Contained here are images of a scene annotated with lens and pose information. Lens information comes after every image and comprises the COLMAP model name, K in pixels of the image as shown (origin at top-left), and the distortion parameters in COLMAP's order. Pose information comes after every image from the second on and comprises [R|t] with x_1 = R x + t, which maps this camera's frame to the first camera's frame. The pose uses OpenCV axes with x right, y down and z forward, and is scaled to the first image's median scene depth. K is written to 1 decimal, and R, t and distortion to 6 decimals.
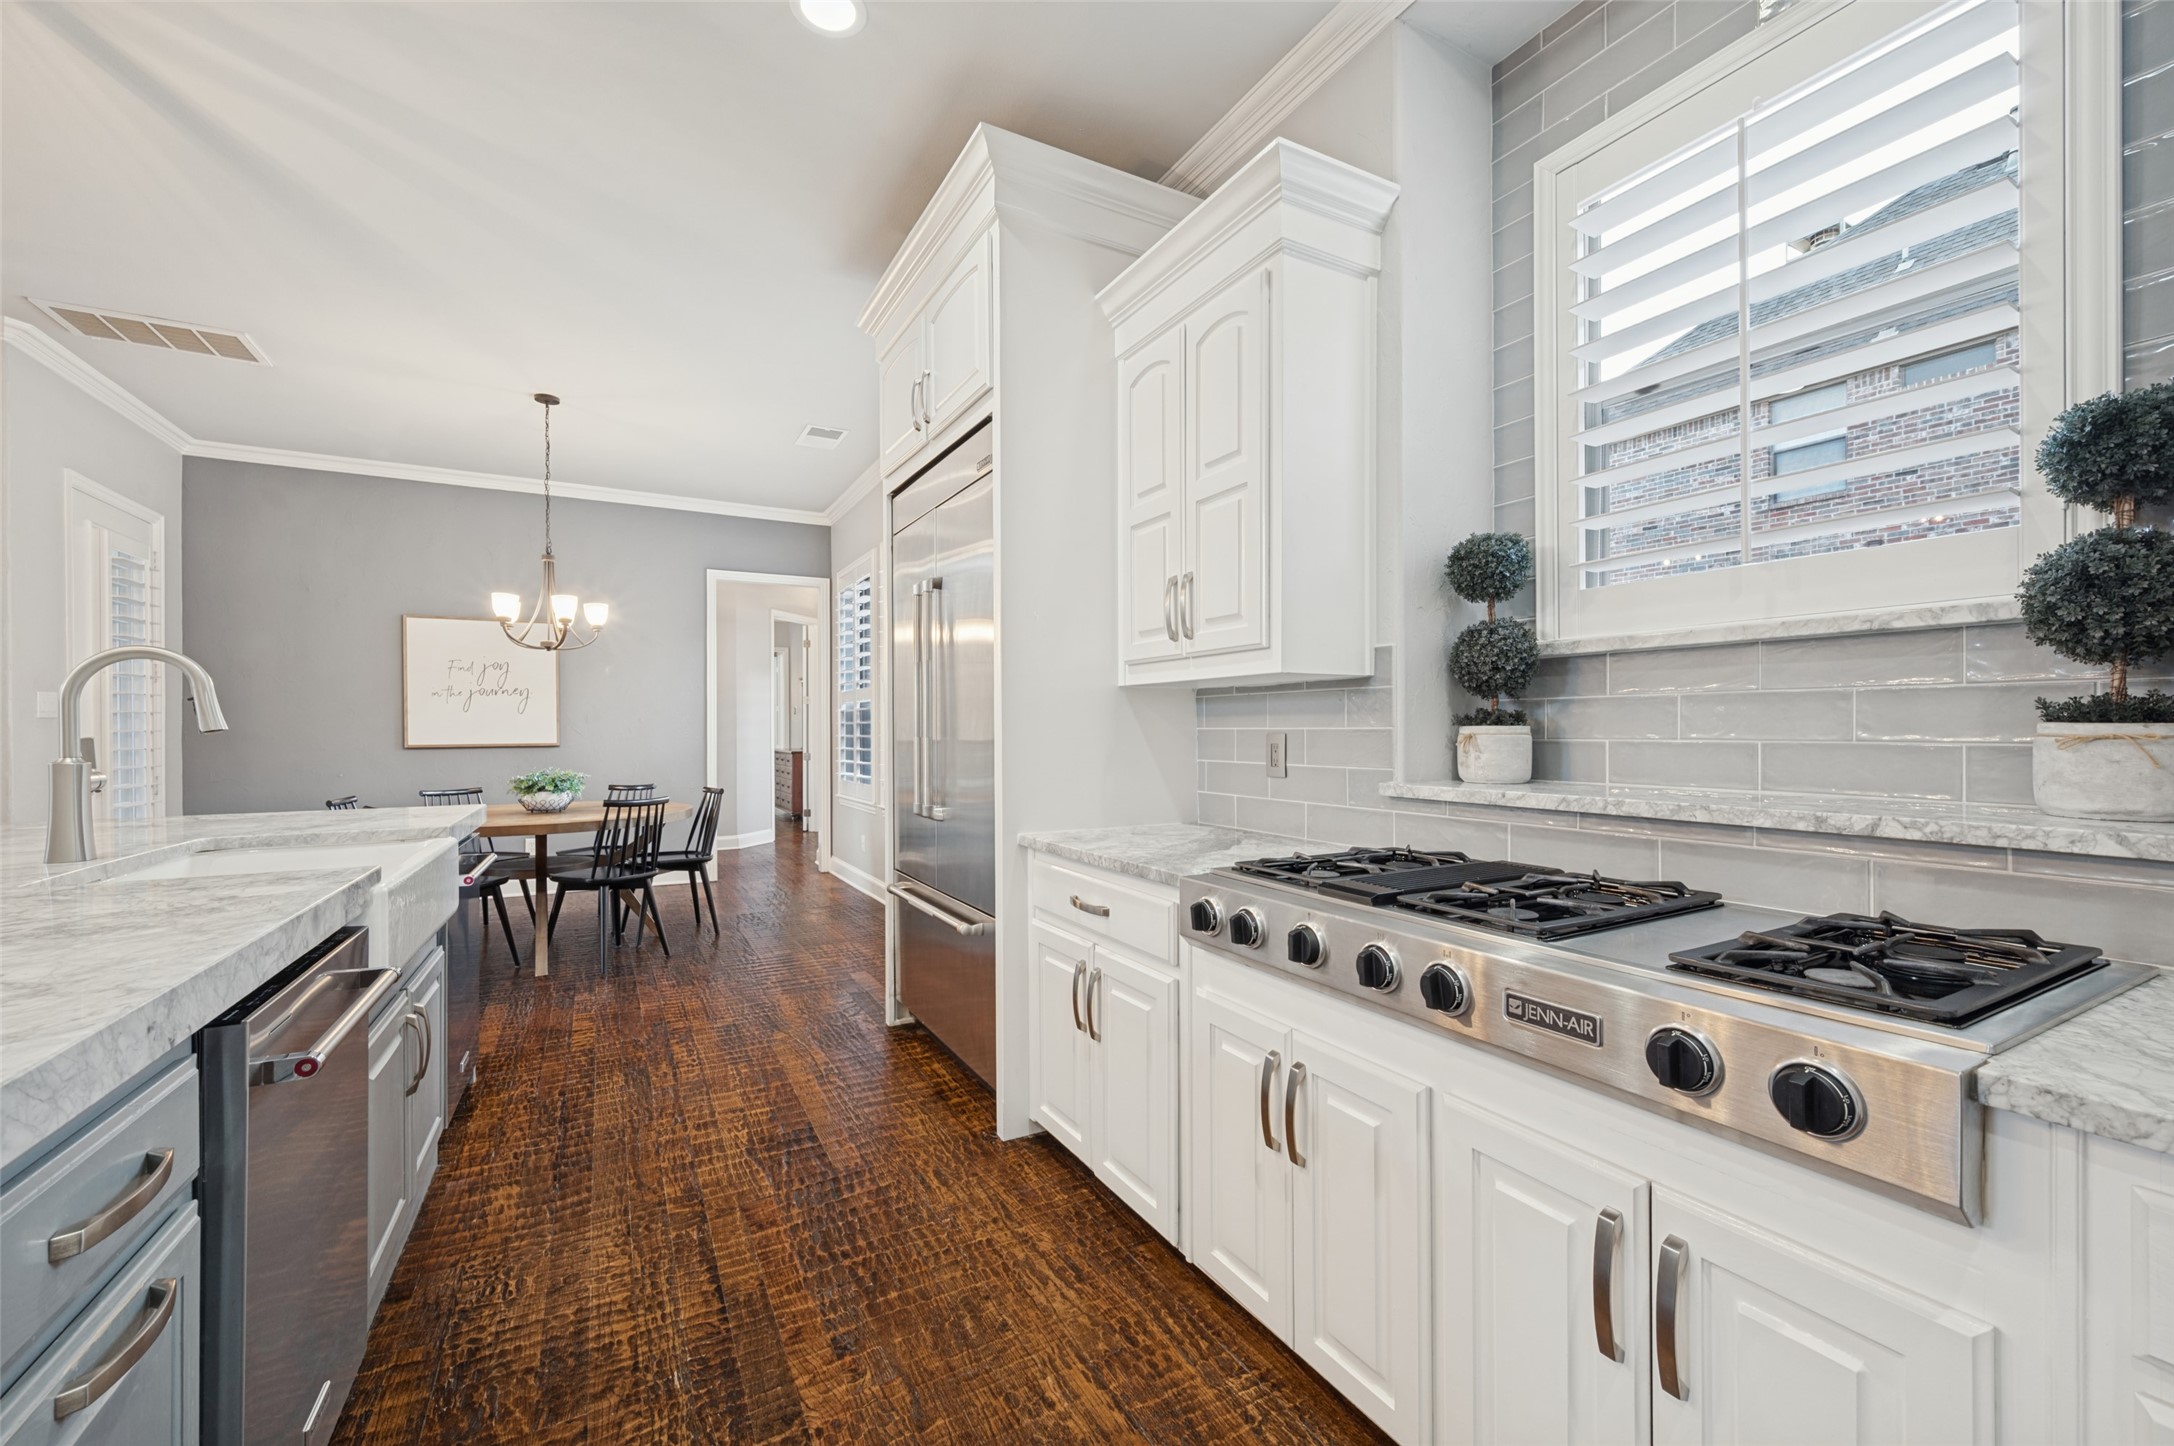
lens RADIAL K [[873.9, 0, 1081.5], [0, 873.9, 731.1], [0, 0, 1]] dist [0.002410, 0.000247]
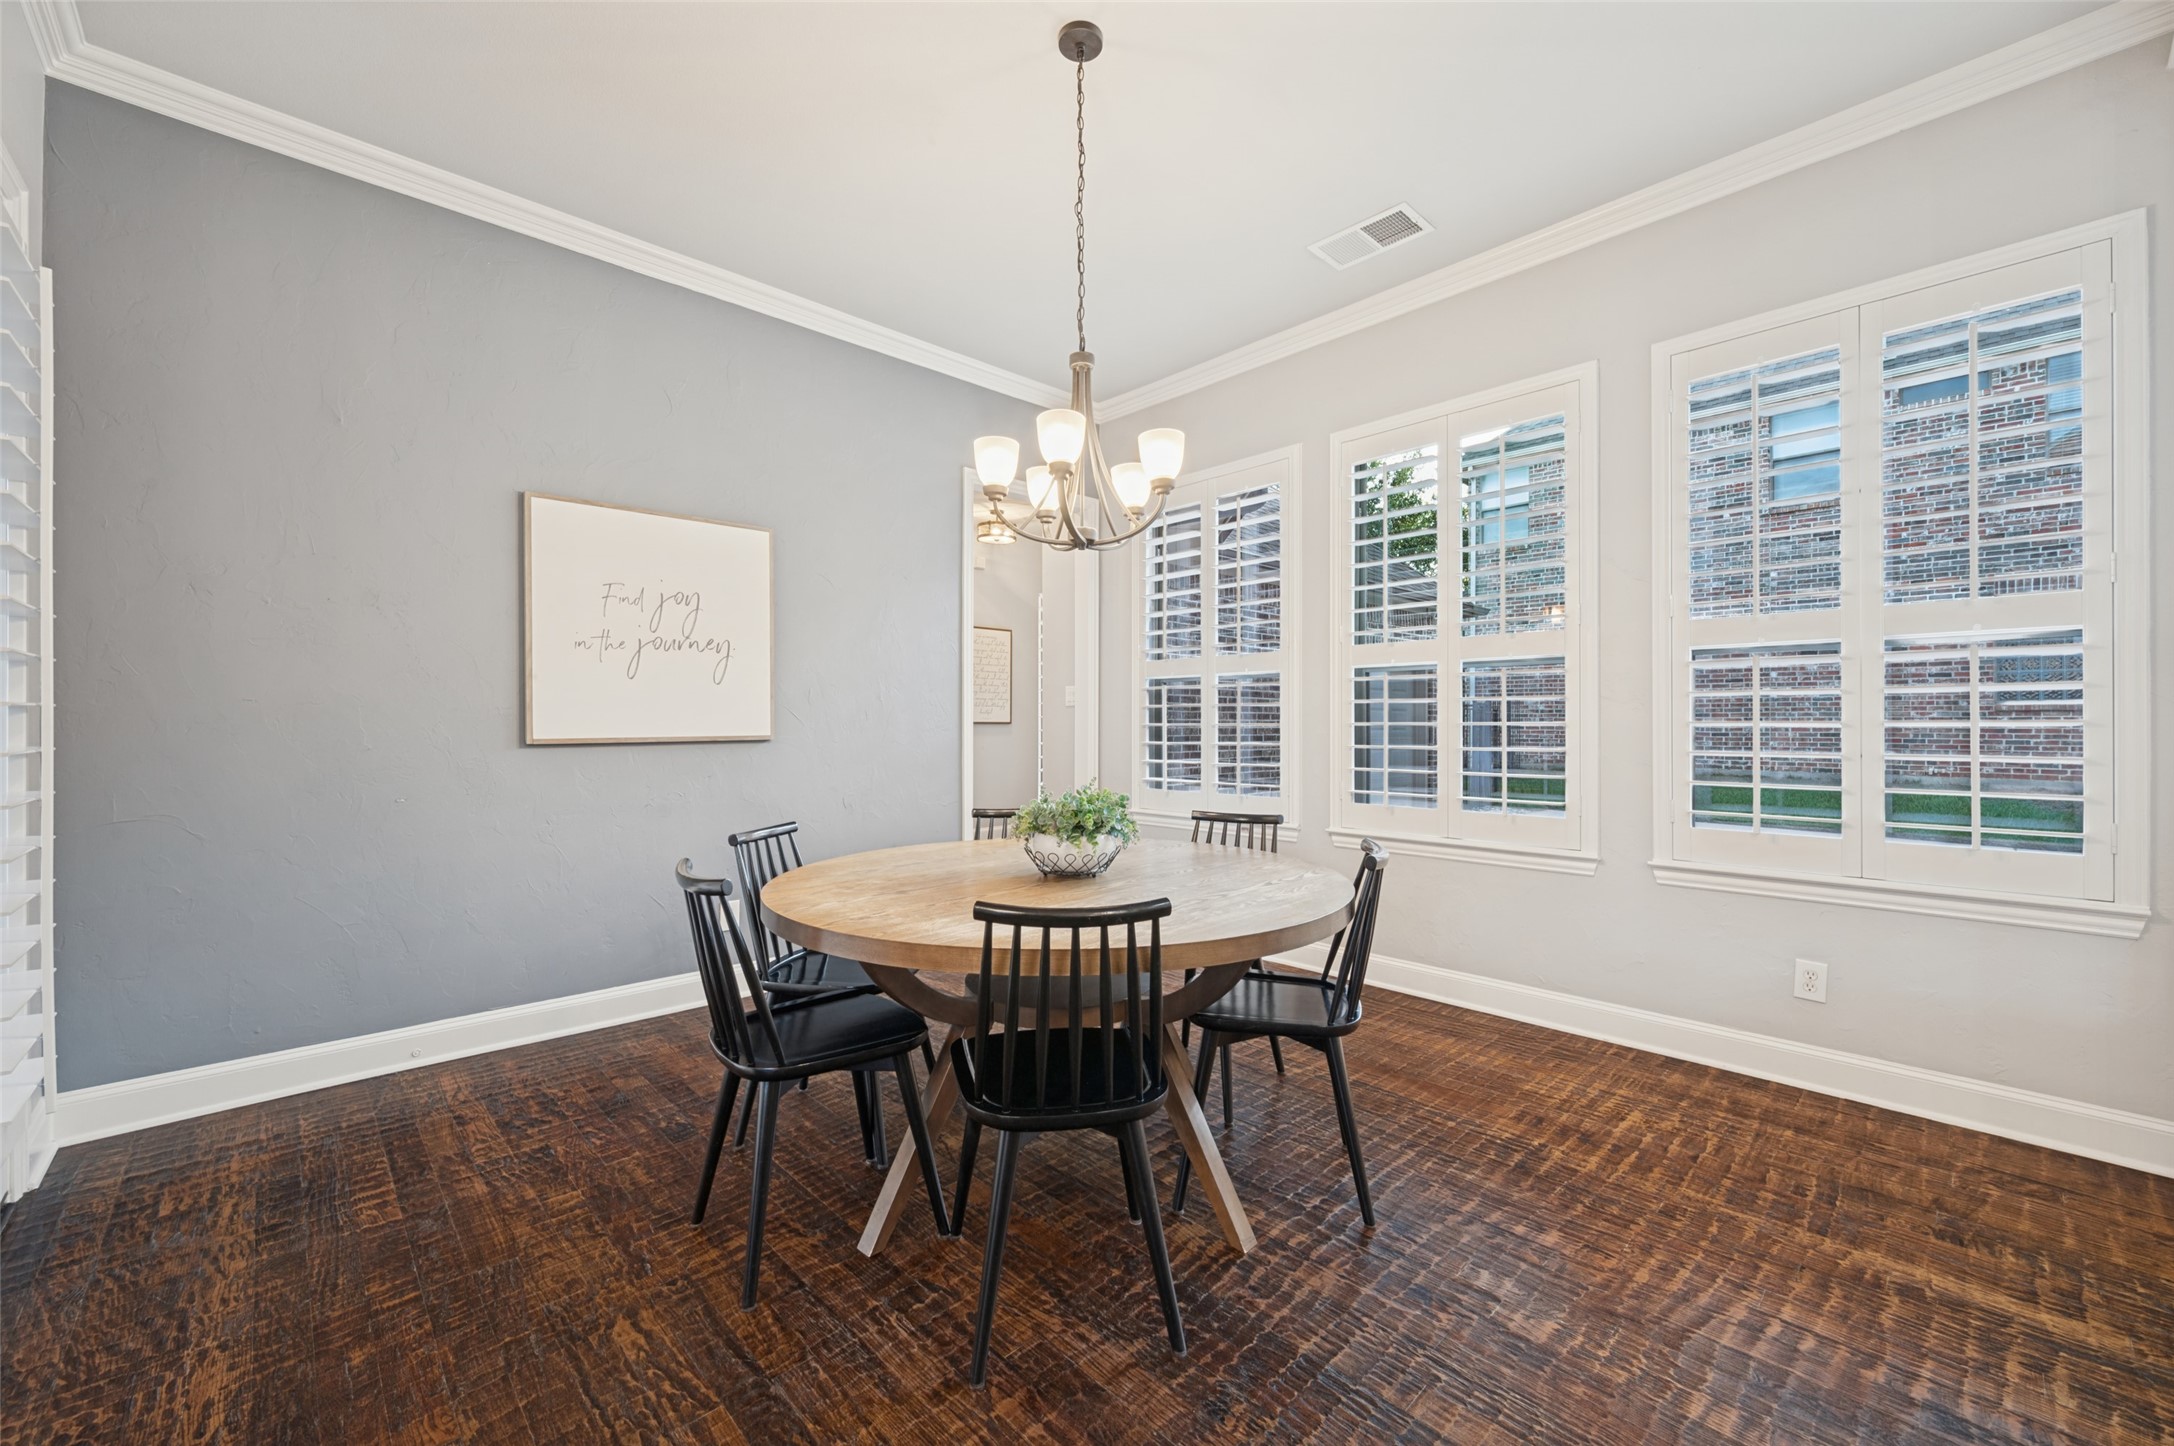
lens RADIAL K [[855.8, 0, 1087.0], [0, 855.8, 723.0], [0, 0, 1]] dist [-0.001734, 0.000722]
pose [[0.968928, 0.004447, 0.247302, -1.157337], [-0.004088, 0.999990, -0.001964, 0.012194], [-0.247308, 0.000892, 0.968936, 0.844969]]
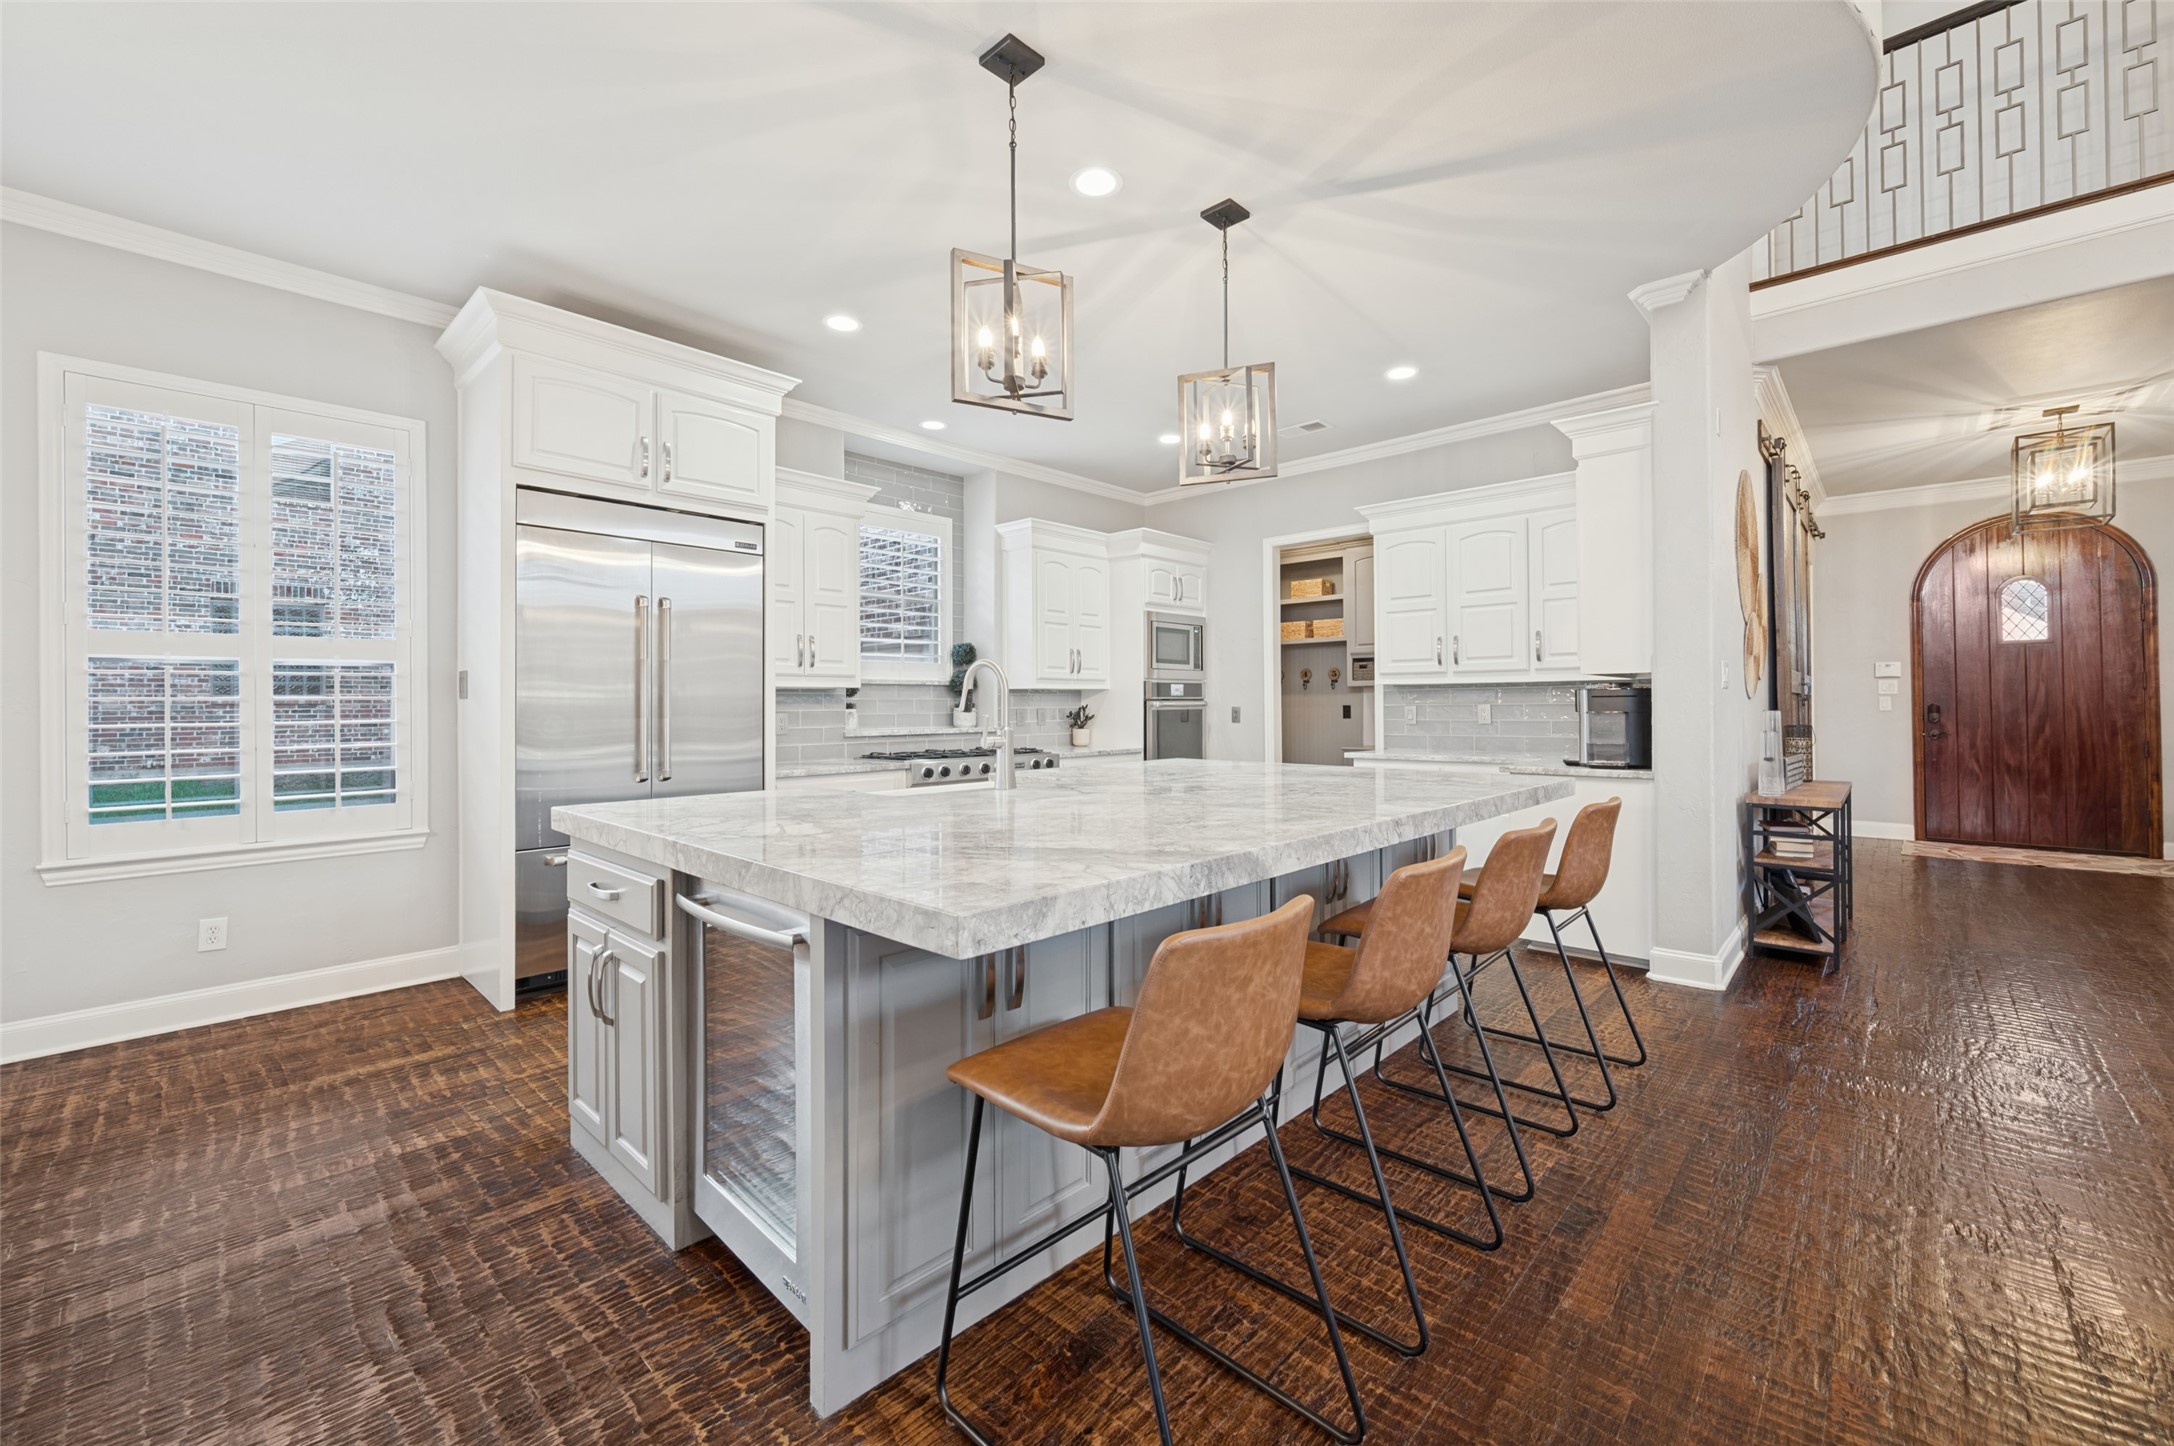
lens RADIAL K [[874.0, 0, 1090.4], [0, 874.0, 698.2], [0, 0, 1]] dist [-0.001394, 0.000431]
pose [[-0.308957, 0.014624, 0.950964, -1.627854], [0.011554, 0.999866, -0.011622, -0.000202], [-0.951006, 0.007397, -0.309084, 0.797071]]
